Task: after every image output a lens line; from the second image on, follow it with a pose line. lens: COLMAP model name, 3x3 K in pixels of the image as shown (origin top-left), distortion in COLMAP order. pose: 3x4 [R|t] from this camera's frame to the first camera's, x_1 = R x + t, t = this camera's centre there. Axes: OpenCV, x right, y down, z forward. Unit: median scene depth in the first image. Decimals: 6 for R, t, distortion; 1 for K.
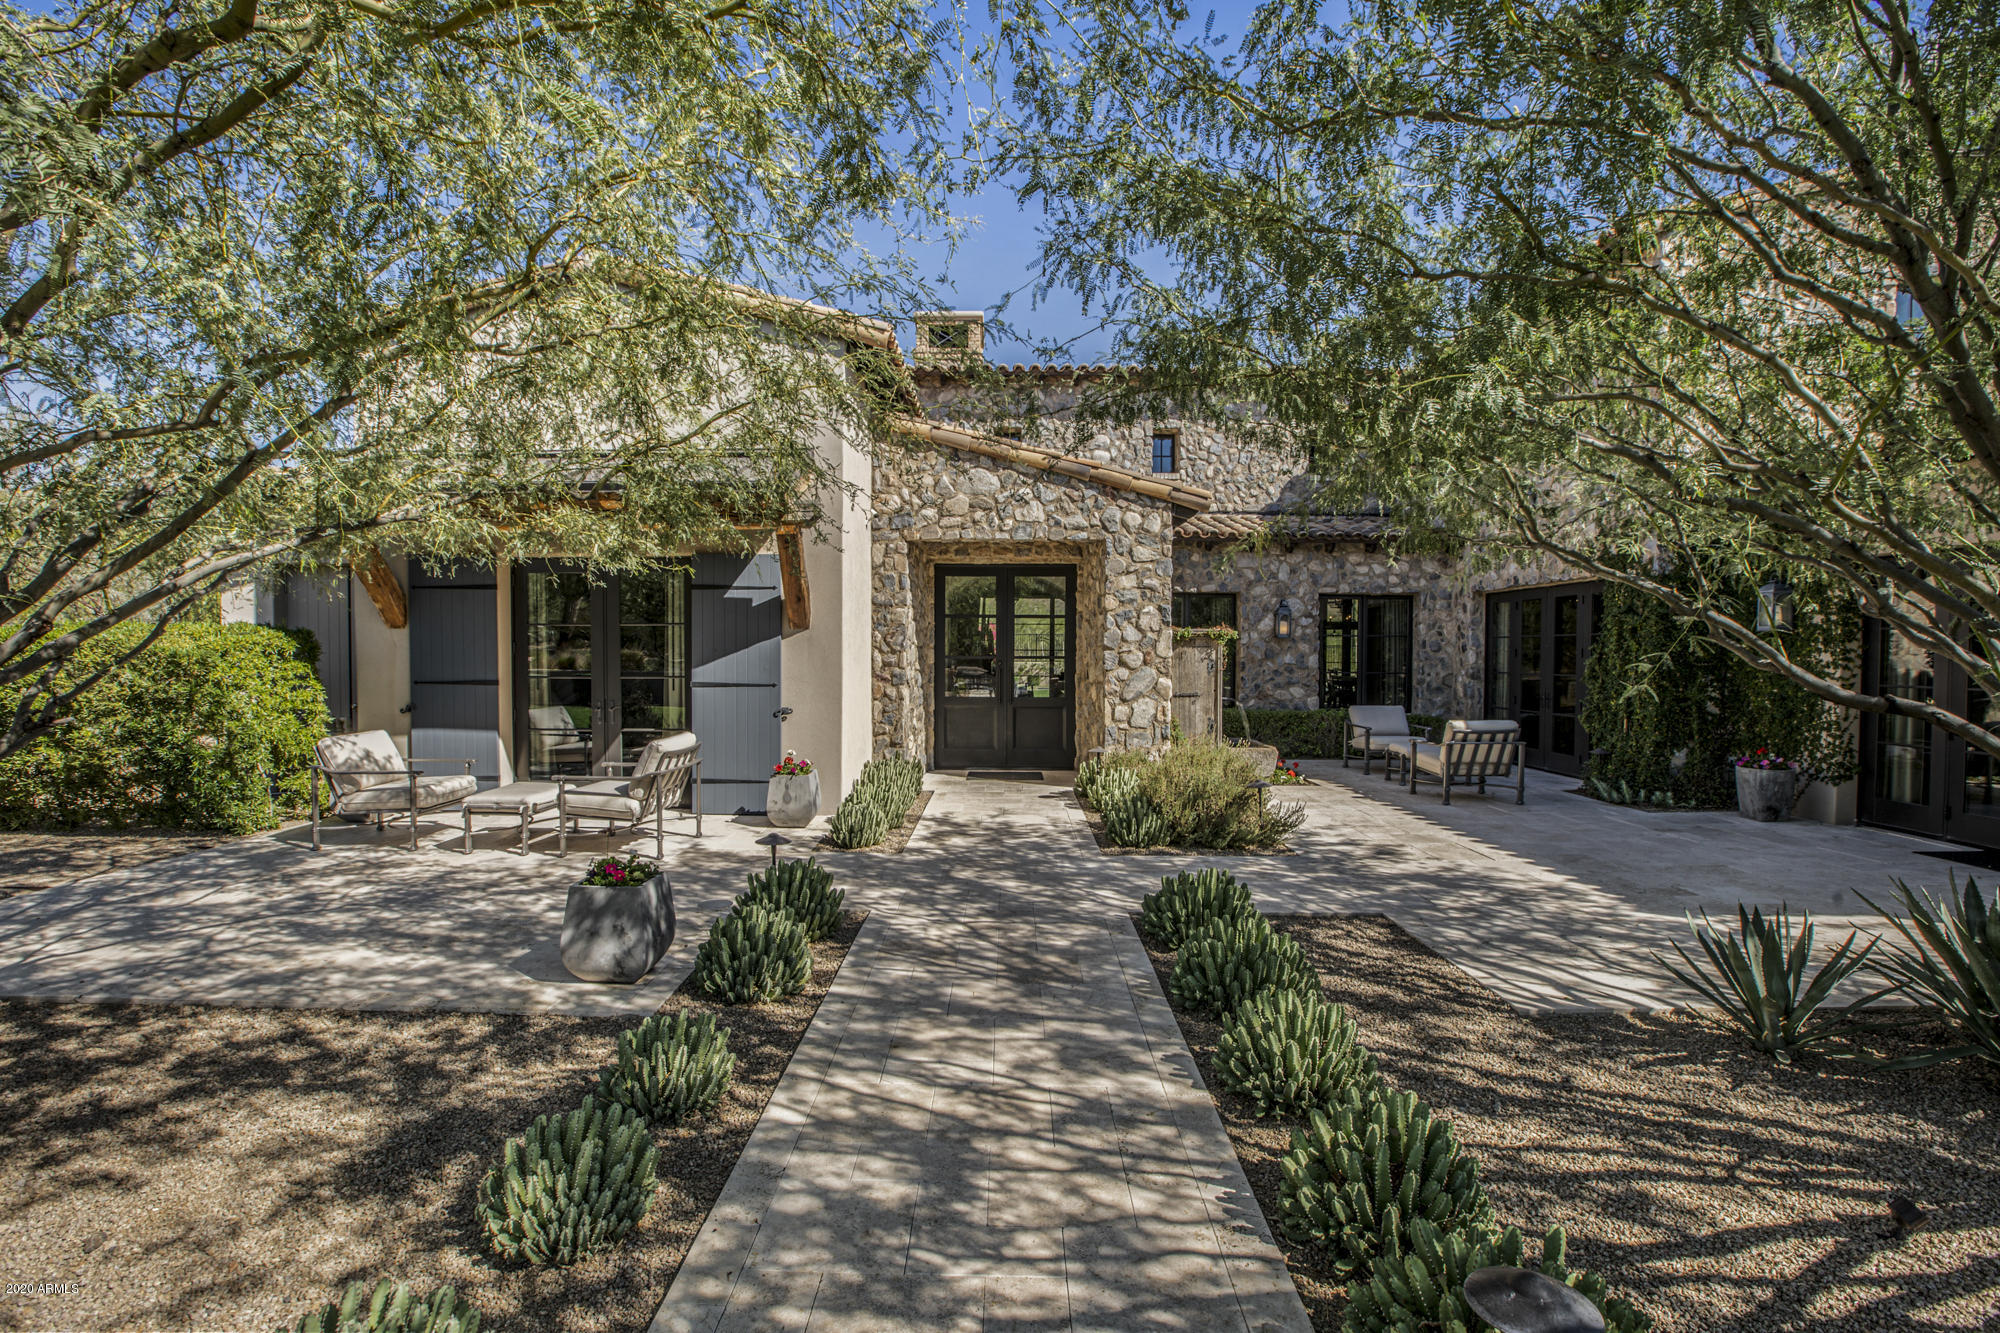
lens RADIAL K [[928.3, 0, 1000.0], [0, 928.3, 666.5], [0, 0, 1]] dist [-0.014303, 0.000268]
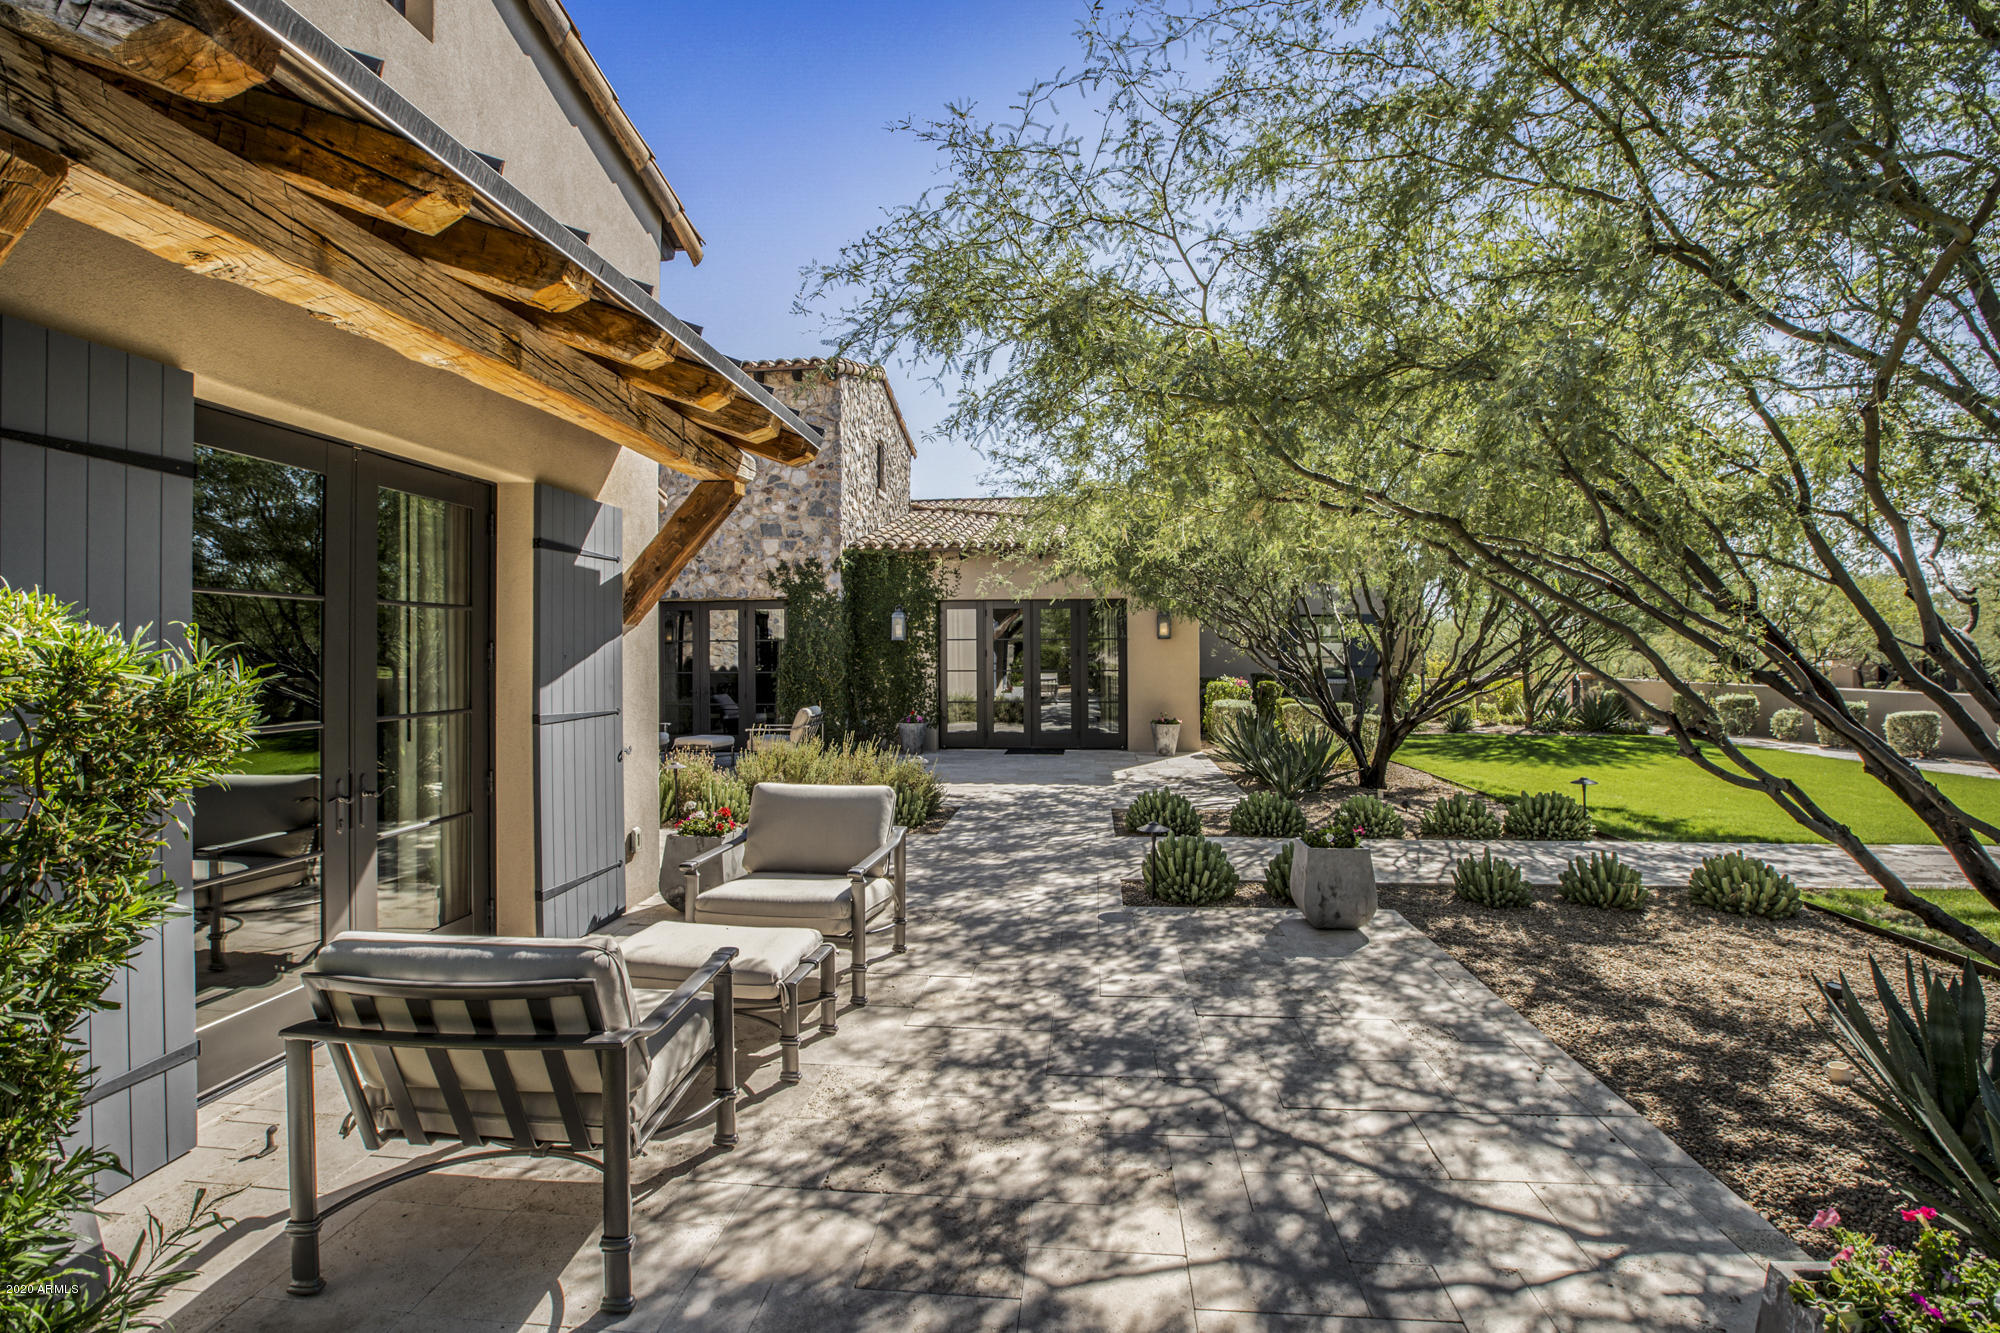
lens RADIAL K [[928.3, 0, 1000.0], [0, 928.3, 666.5], [0, 0, 1]] dist [-0.014303, 0.000268]
pose [[0.066959, -0.018939, 0.997576, -1.396808], [0.013028, 0.999751, 0.018106, -0.030409], [-0.997671, 0.011784, 0.067189, 1.137264]]
